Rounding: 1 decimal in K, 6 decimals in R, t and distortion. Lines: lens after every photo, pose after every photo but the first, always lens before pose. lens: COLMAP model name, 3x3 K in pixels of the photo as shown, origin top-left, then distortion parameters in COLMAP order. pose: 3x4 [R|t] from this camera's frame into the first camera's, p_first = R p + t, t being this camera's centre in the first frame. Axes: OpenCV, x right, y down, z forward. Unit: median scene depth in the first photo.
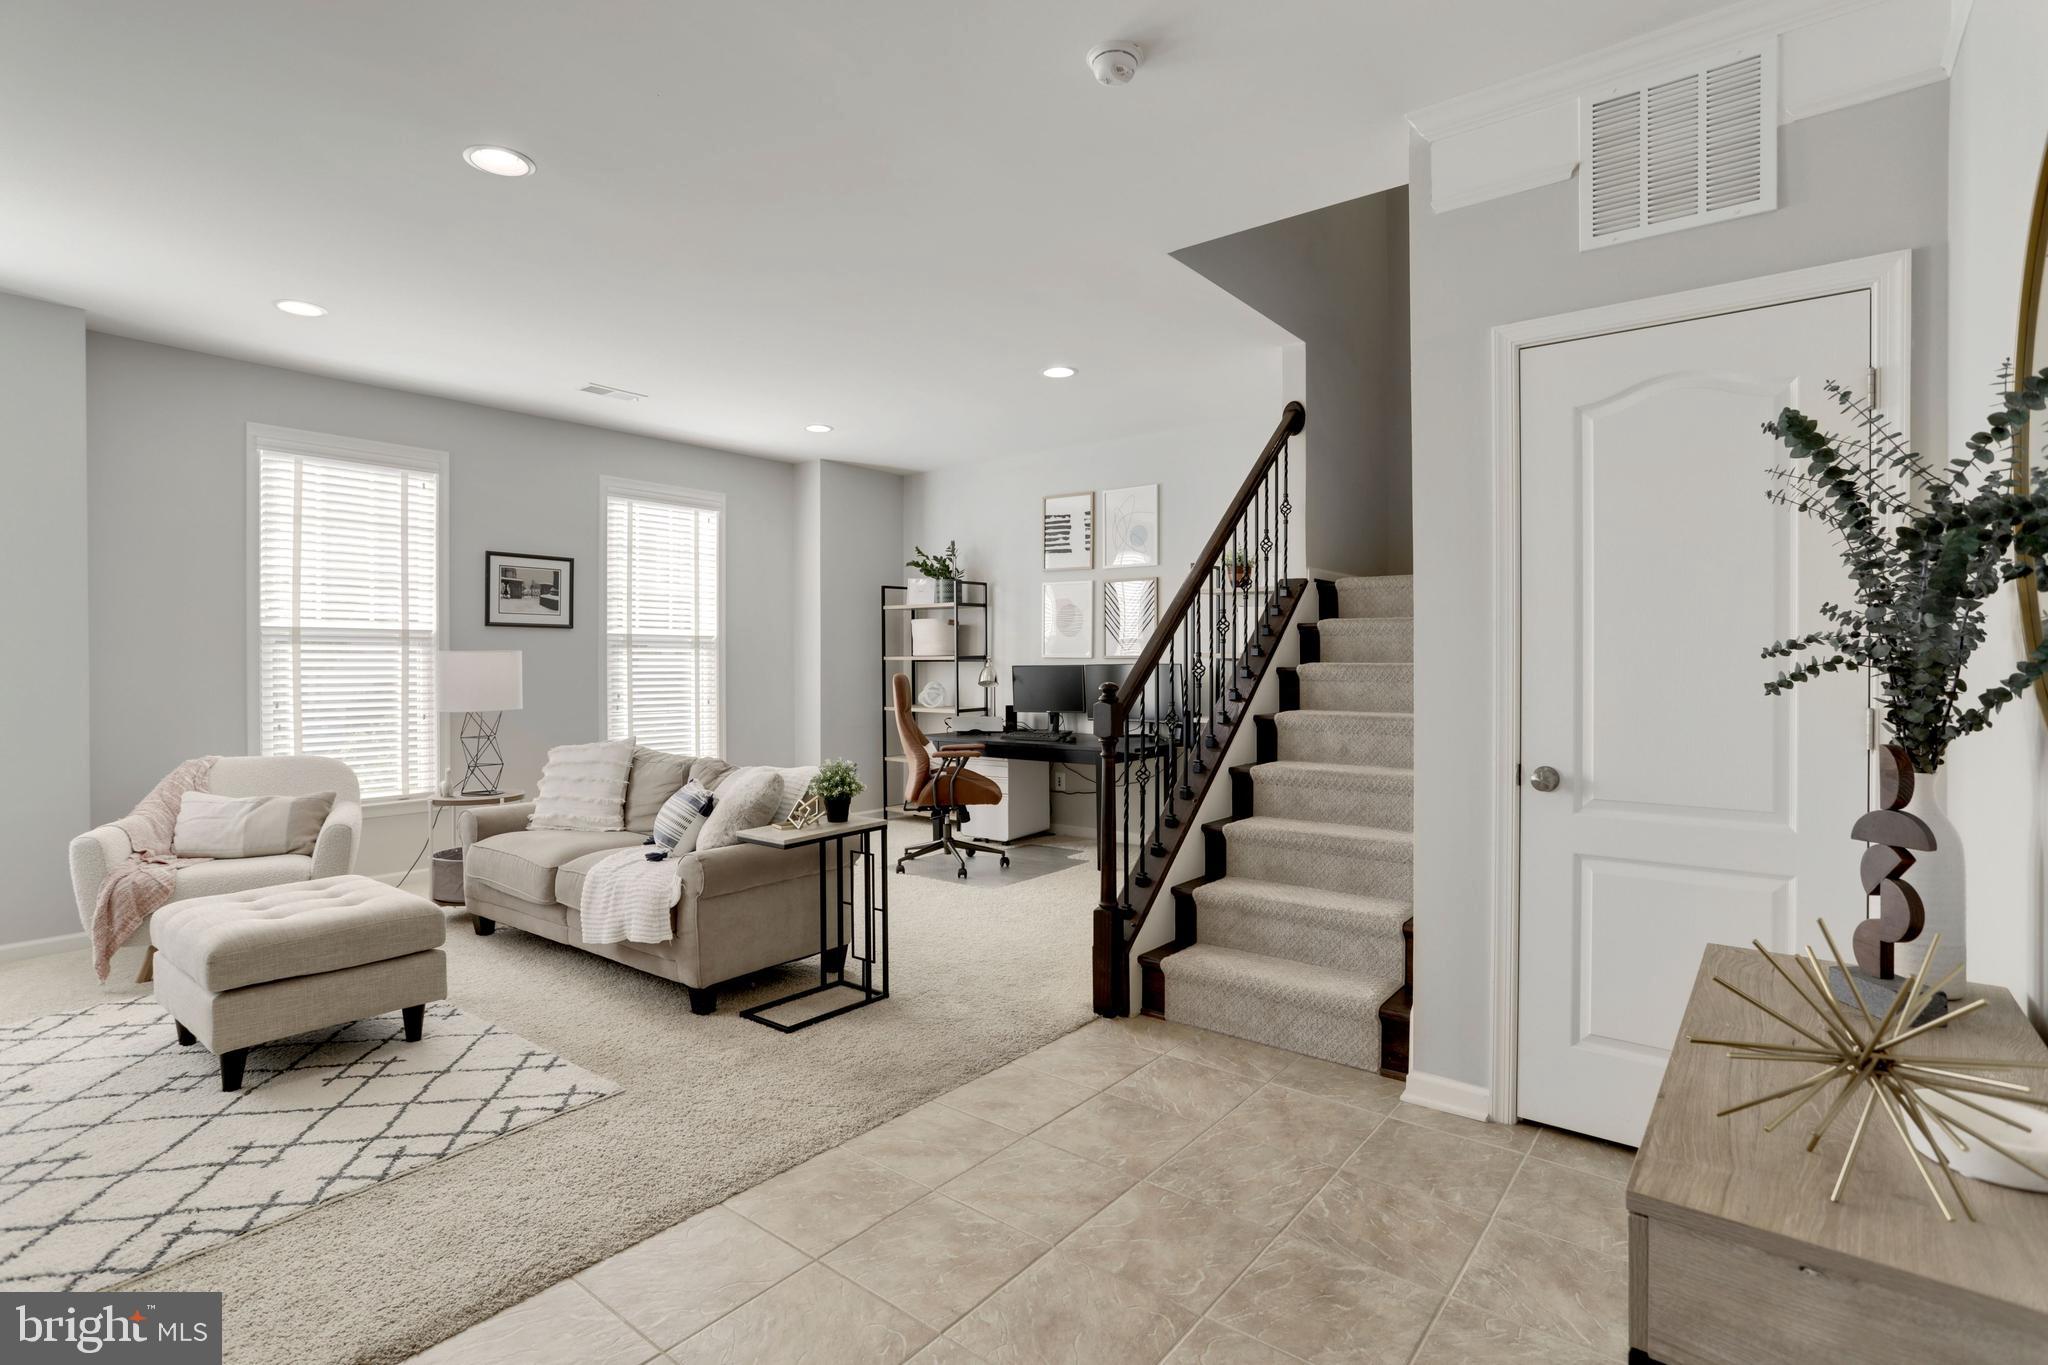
lens RADIAL K [[990.0, 0, 1015.1], [0, 990.0, 664.2], [0, 0, 1]] dist [-0.066819, 0.041566]
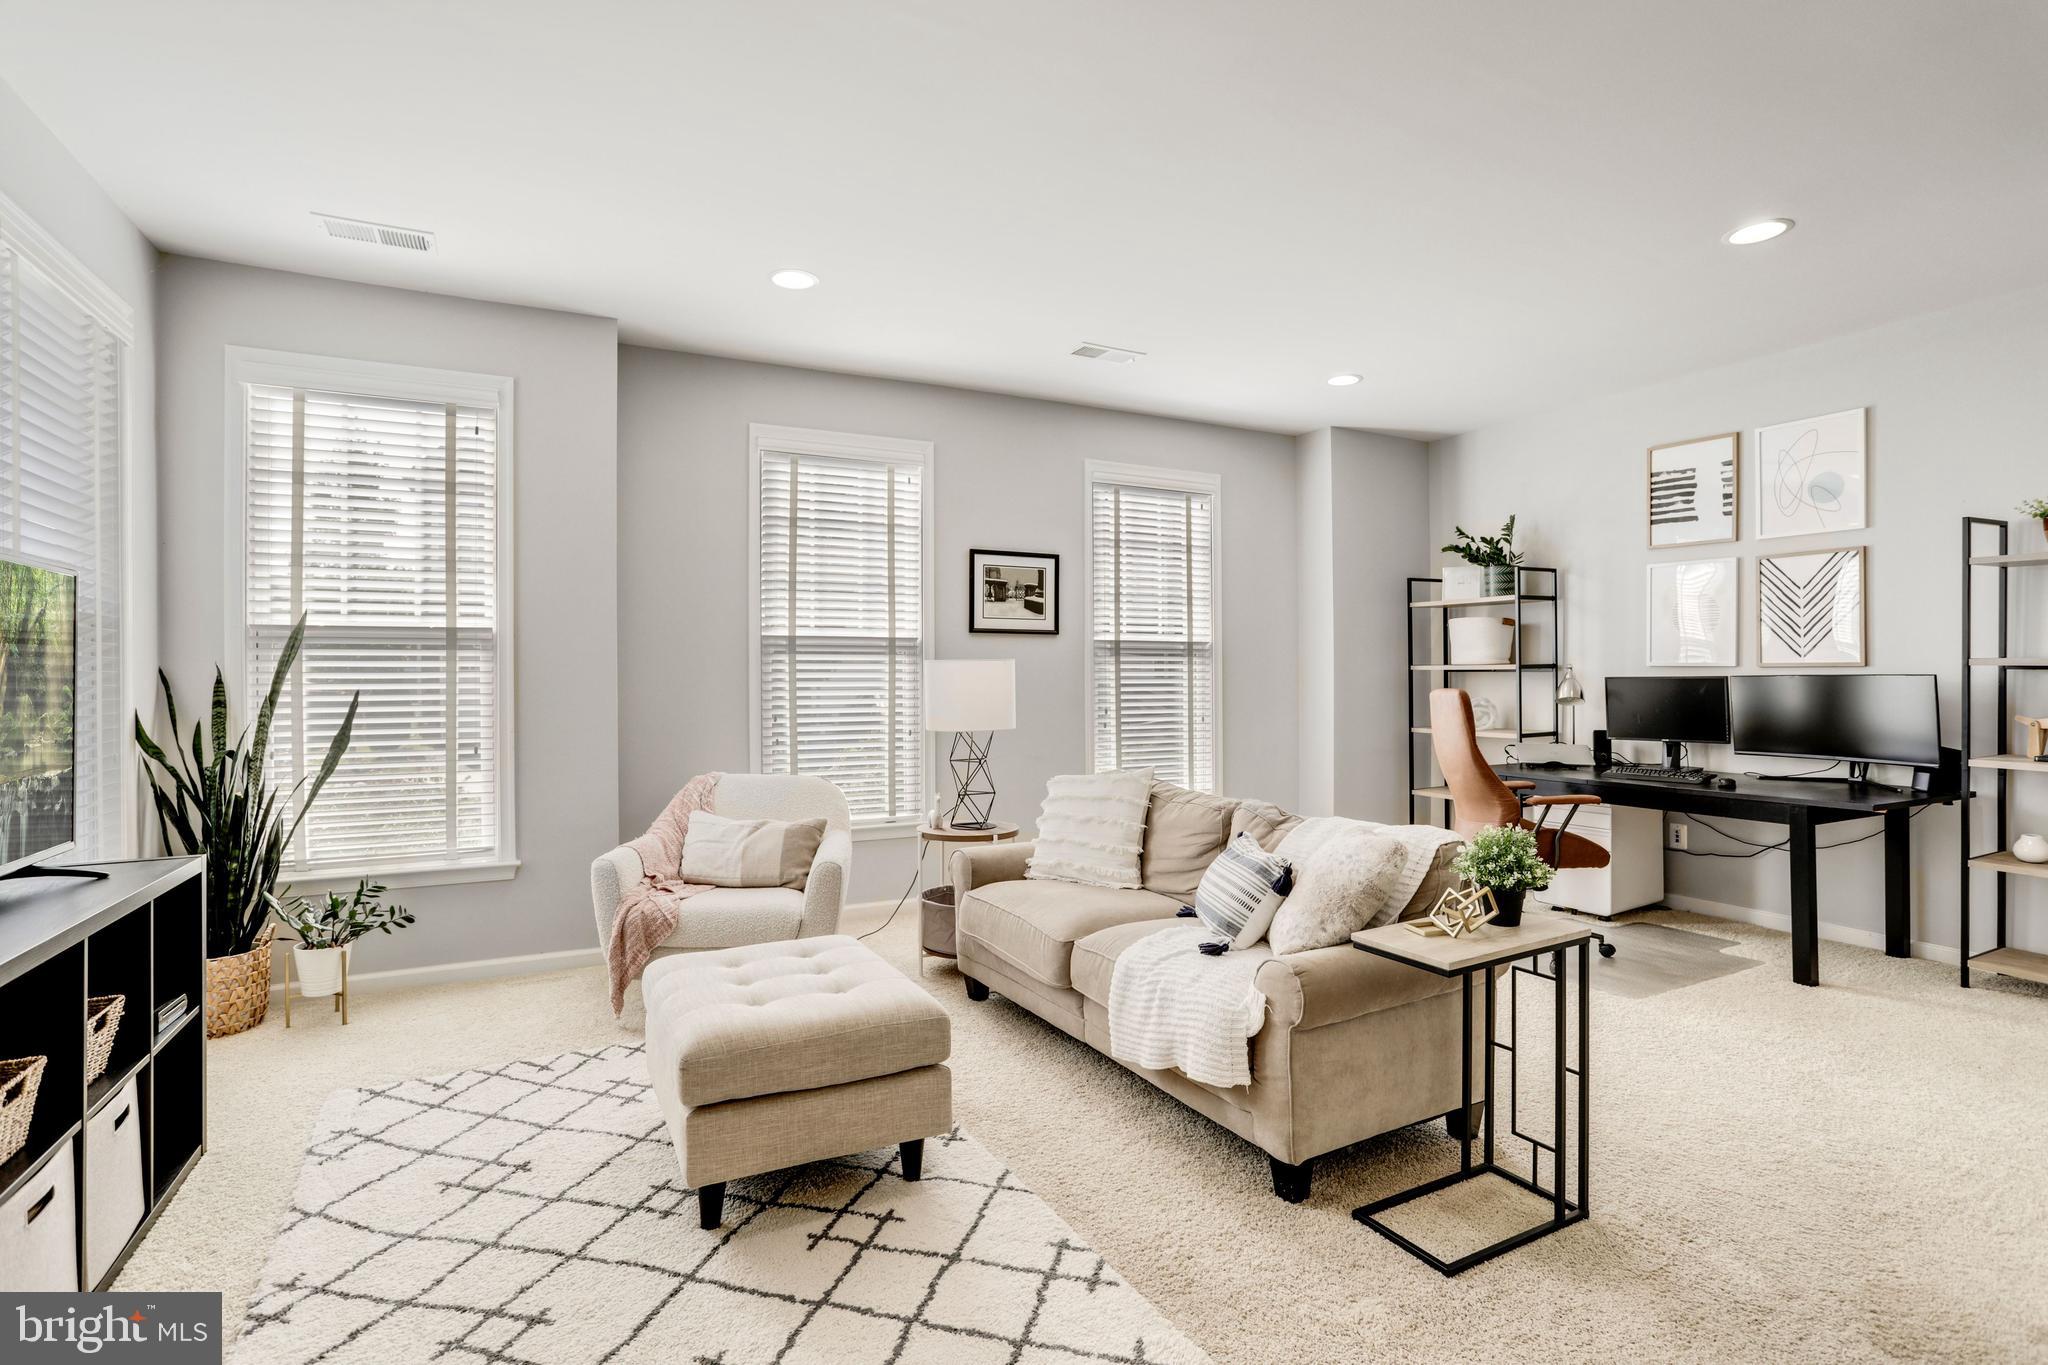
lens RADIAL K [[990.0, 0, 1015.1], [0, 990.0, 664.2], [0, 0, 1]] dist [-0.066819, 0.041566]
pose [[0.910133, -0.003984, -0.414297, -0.156639], [-0.000320, 0.999947, -0.010320, -0.000890], [0.414316, 0.009526, 0.910083, 0.228484]]
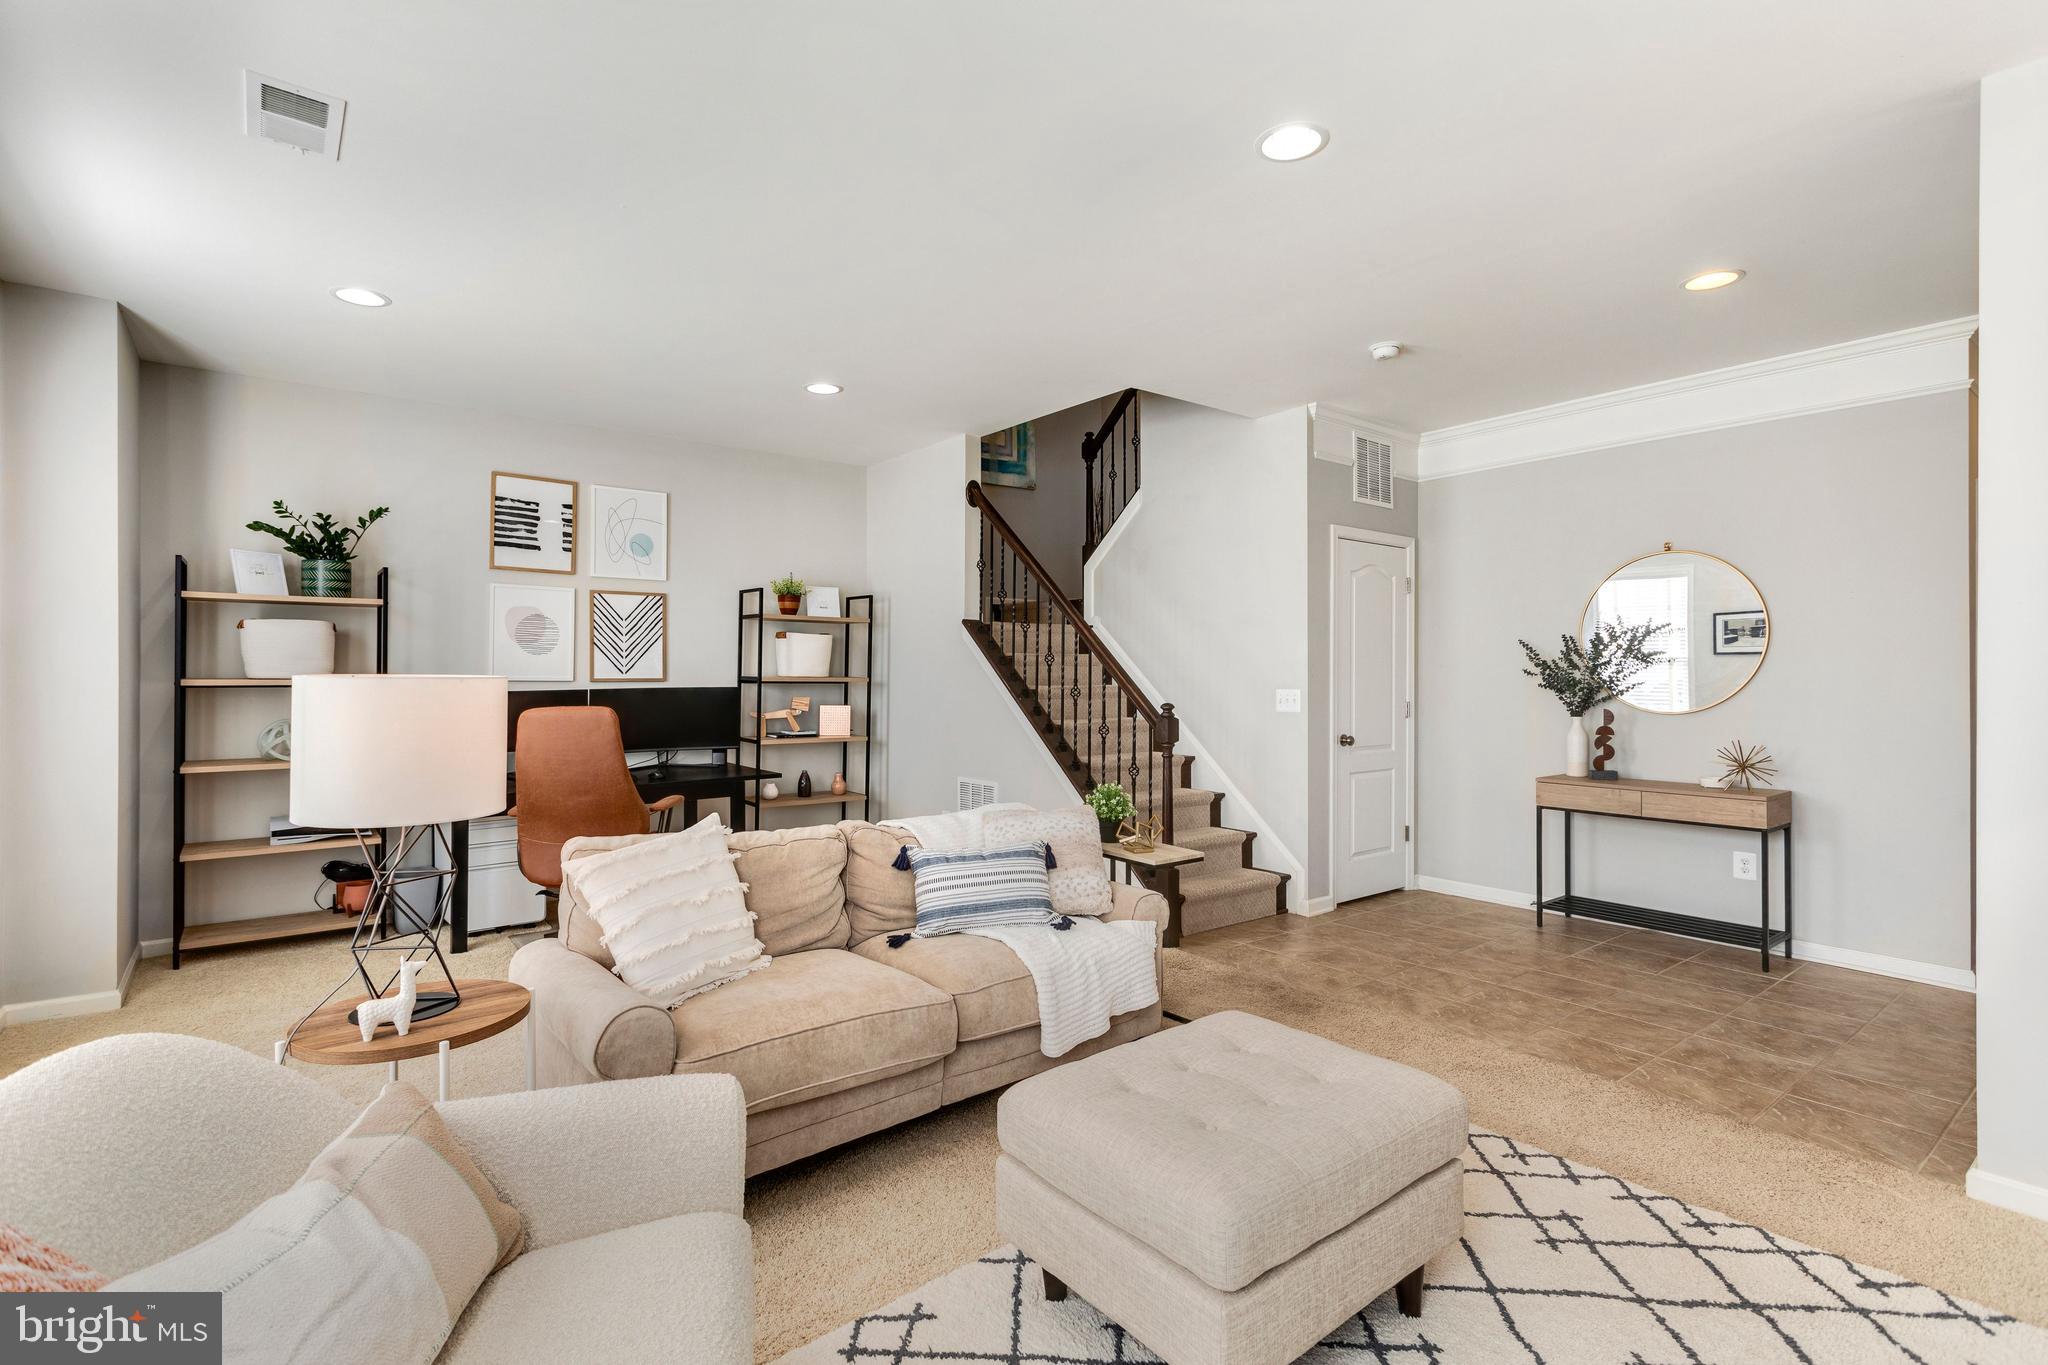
lens RADIAL K [[963.7, 0, 1021.3], [0, 963.7, 673.0], [0, 0, 1]] dist [-0.000962, 0.017370]
pose [[0.231941, 0.003227, 0.972724, -0.925230], [0.002013, 0.999991, -0.003798, -0.013937], [-0.972728, 0.002839, 0.231933, 0.653981]]
